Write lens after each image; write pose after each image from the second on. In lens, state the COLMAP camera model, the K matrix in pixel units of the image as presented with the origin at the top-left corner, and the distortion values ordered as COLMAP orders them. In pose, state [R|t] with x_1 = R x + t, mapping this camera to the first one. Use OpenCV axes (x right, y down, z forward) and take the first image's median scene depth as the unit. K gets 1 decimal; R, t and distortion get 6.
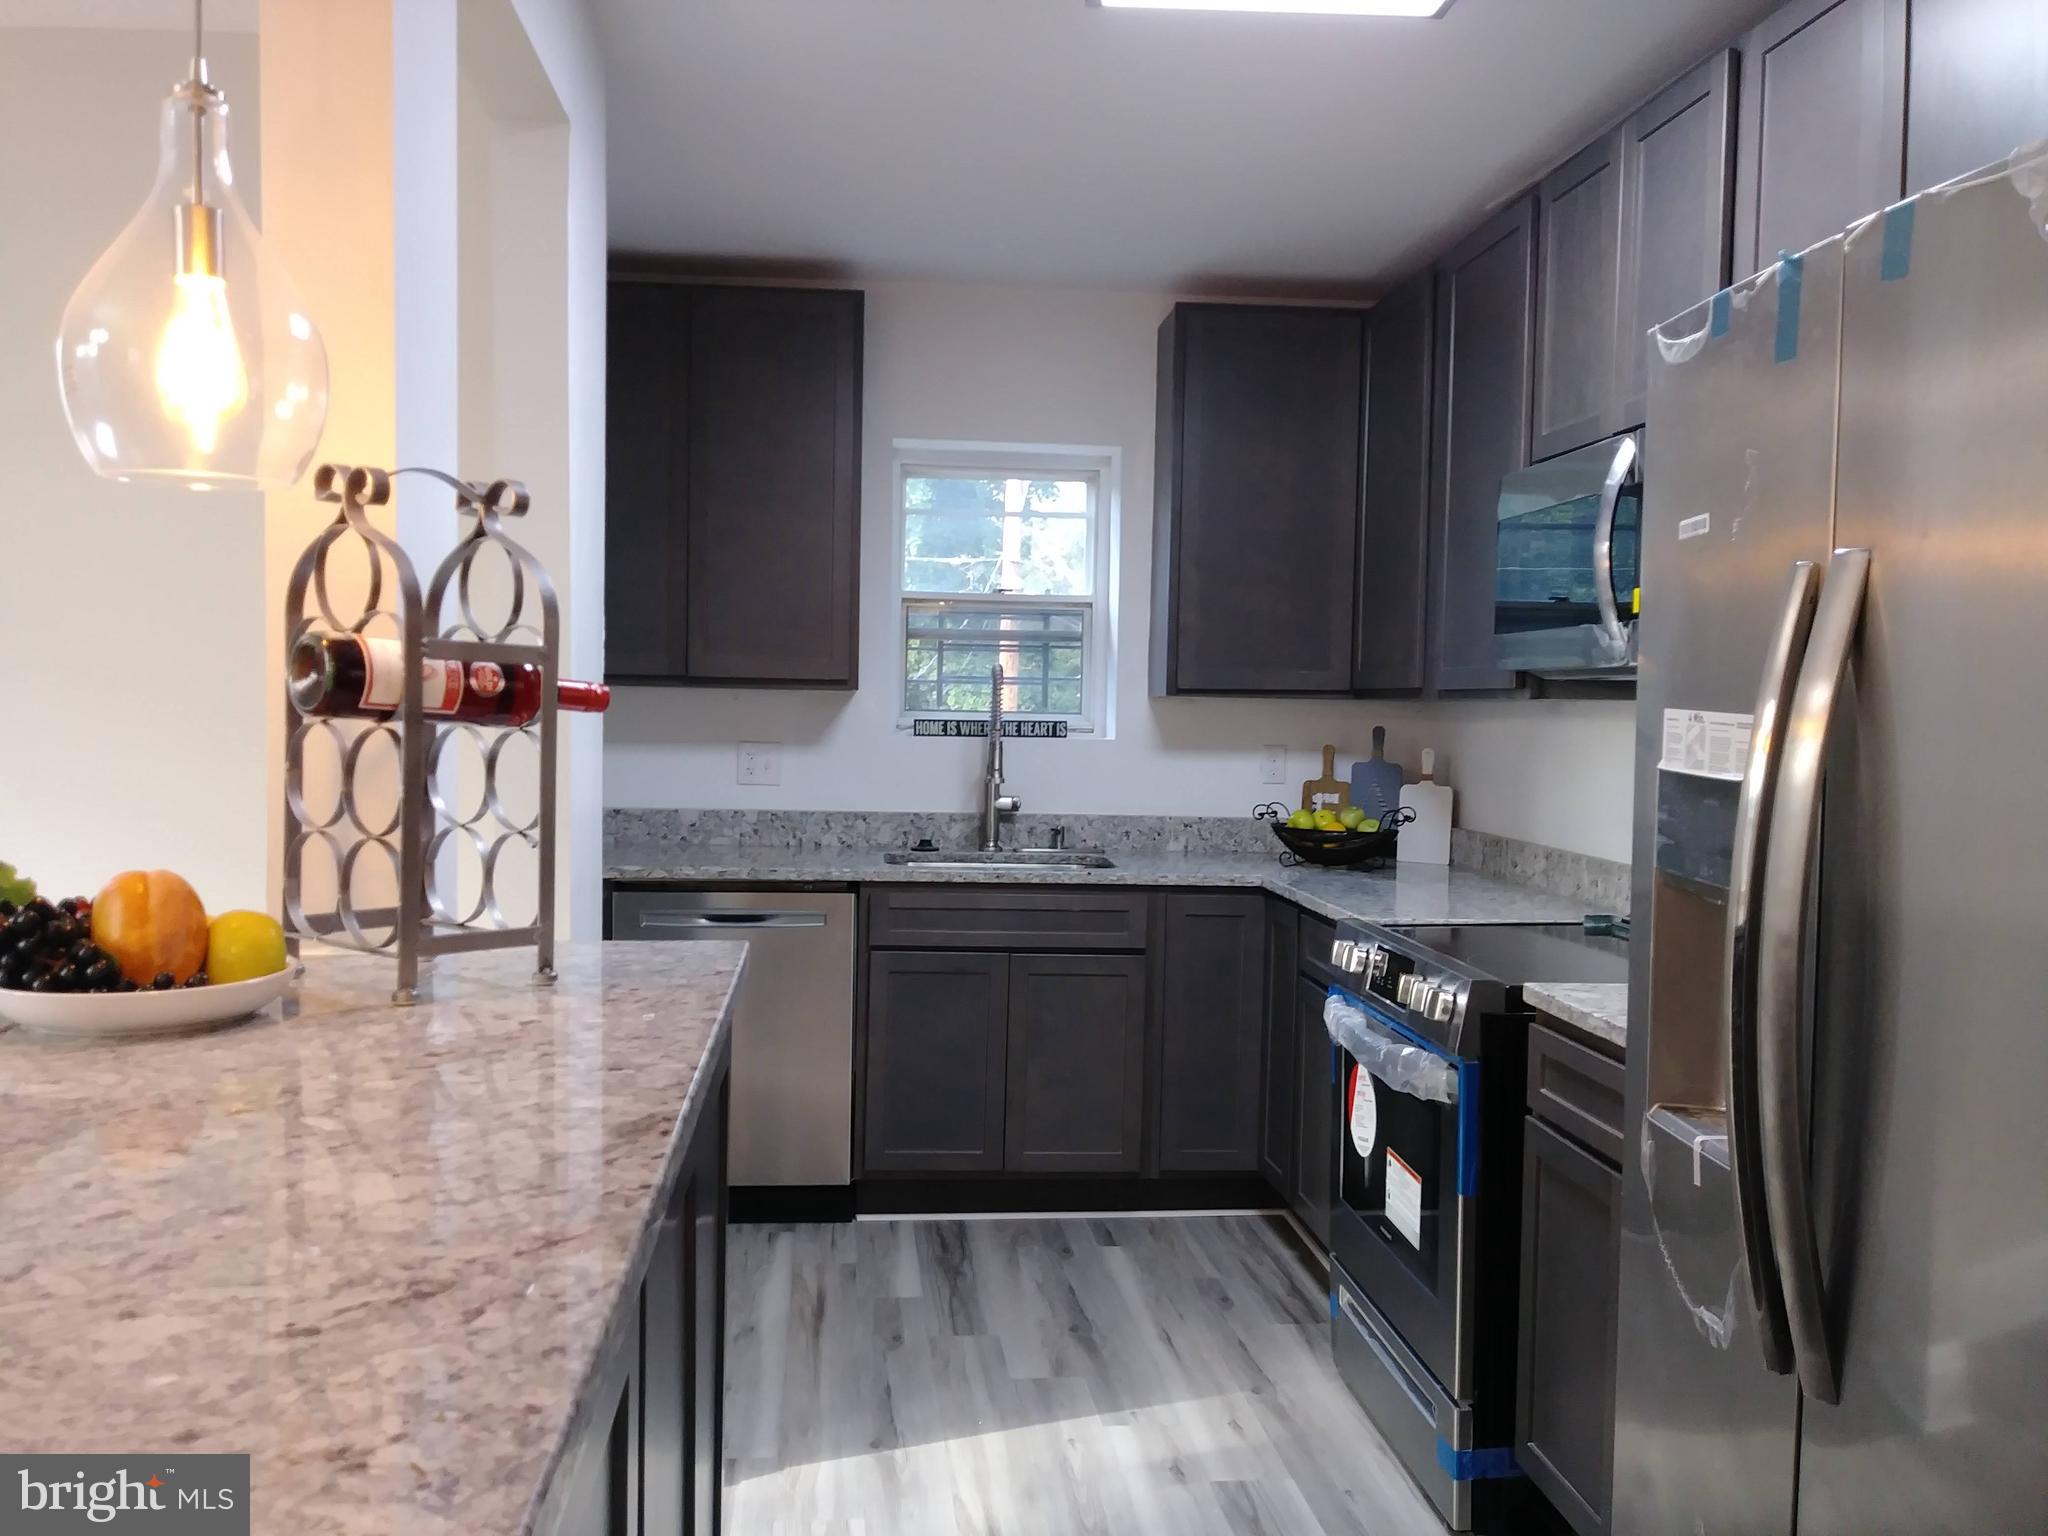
lens RADIAL K [[1708.7, 0, 1016.9], [0, 1708.7, 775.6], [0, 0, 1]] dist [0.081123, -0.001079]
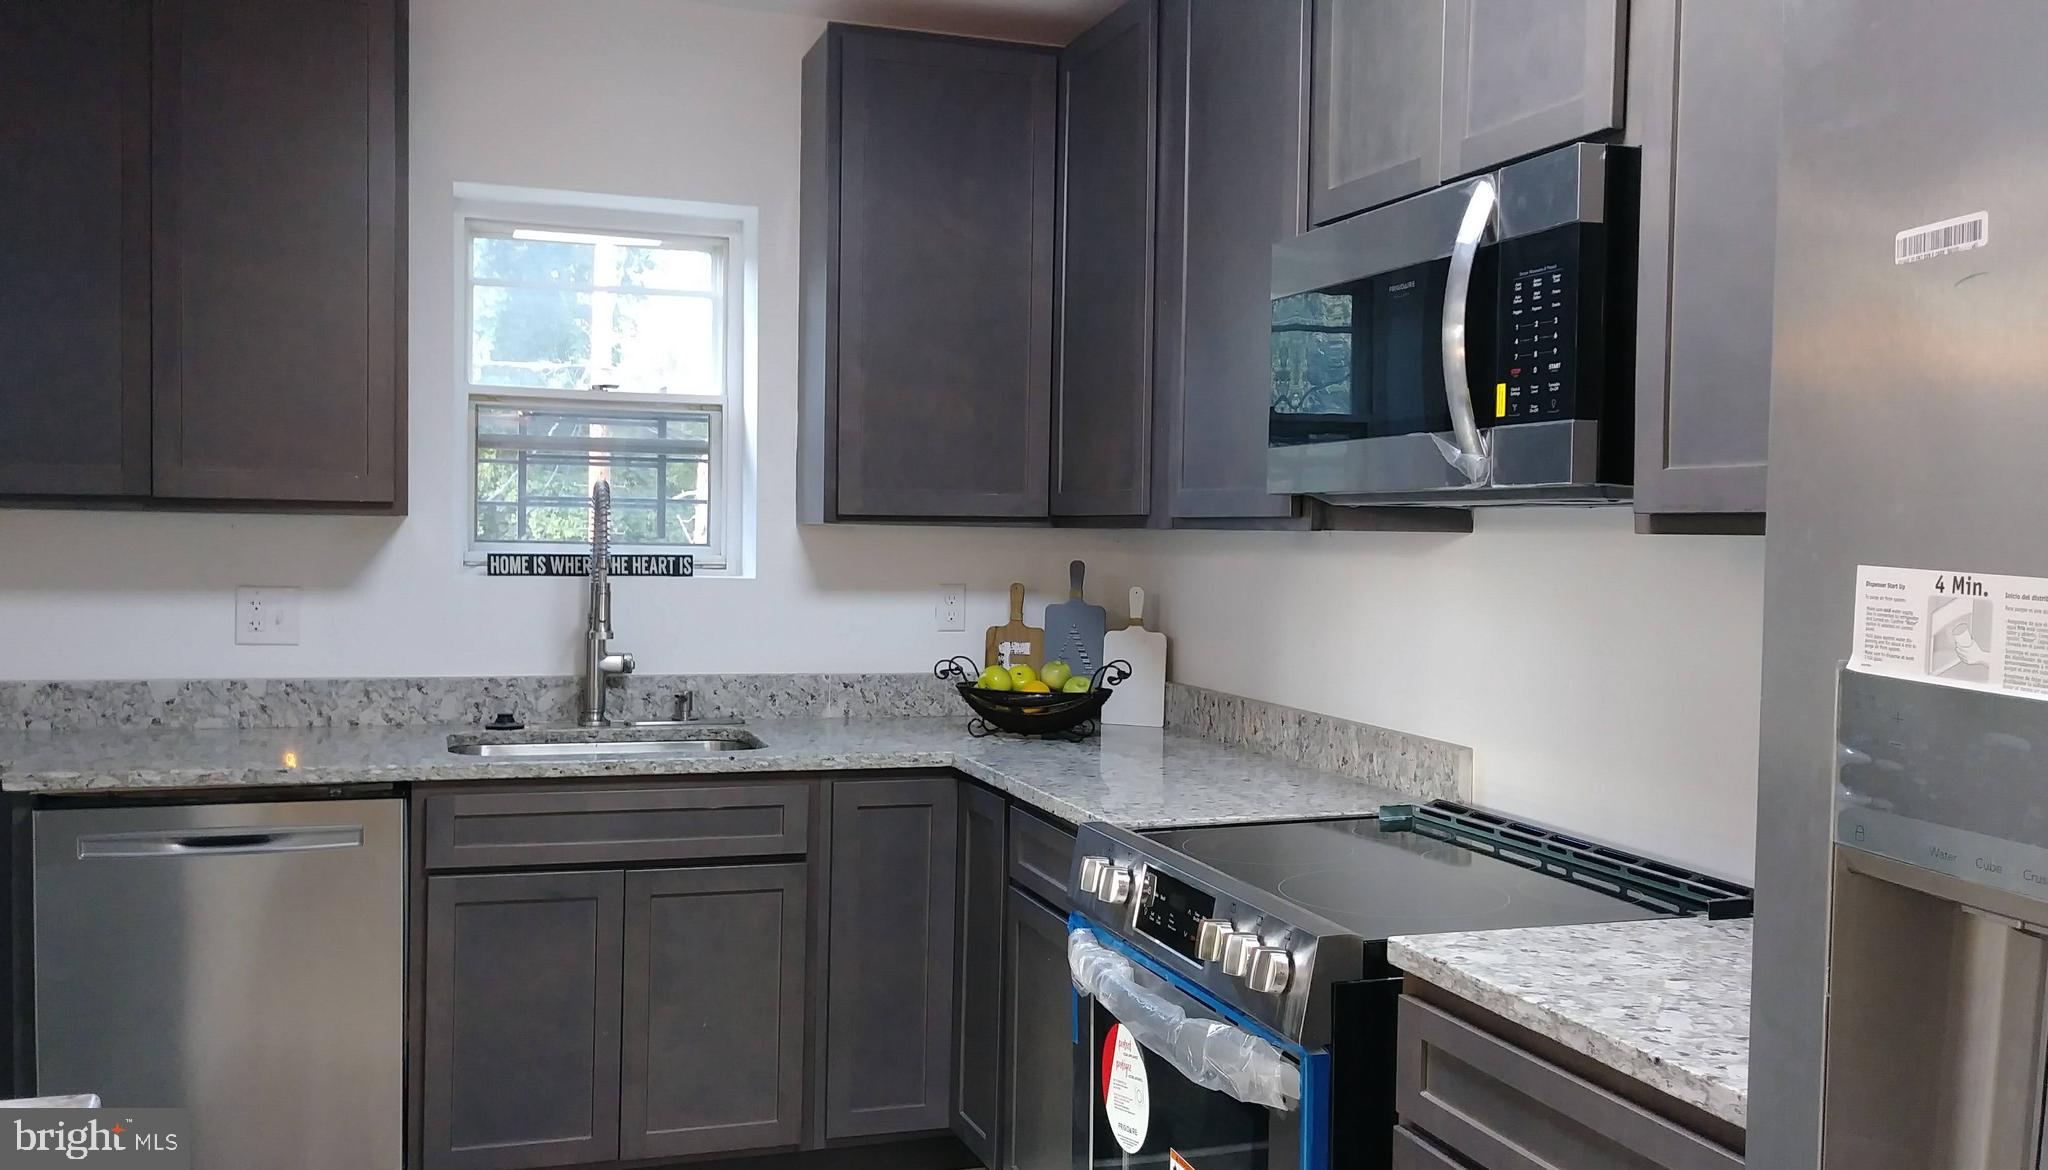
lens RADIAL K [[1748.2, 0, 1006.8], [0, 1748.2, 612.9], [0, 0, 1]] dist [0.035604, -0.040038]
pose [[0.974597, -0.011957, 0.223648, -0.011141], [0.010025, 0.999902, 0.009770, -0.013381], [-0.223743, -0.007280, 0.974621, 0.212288]]
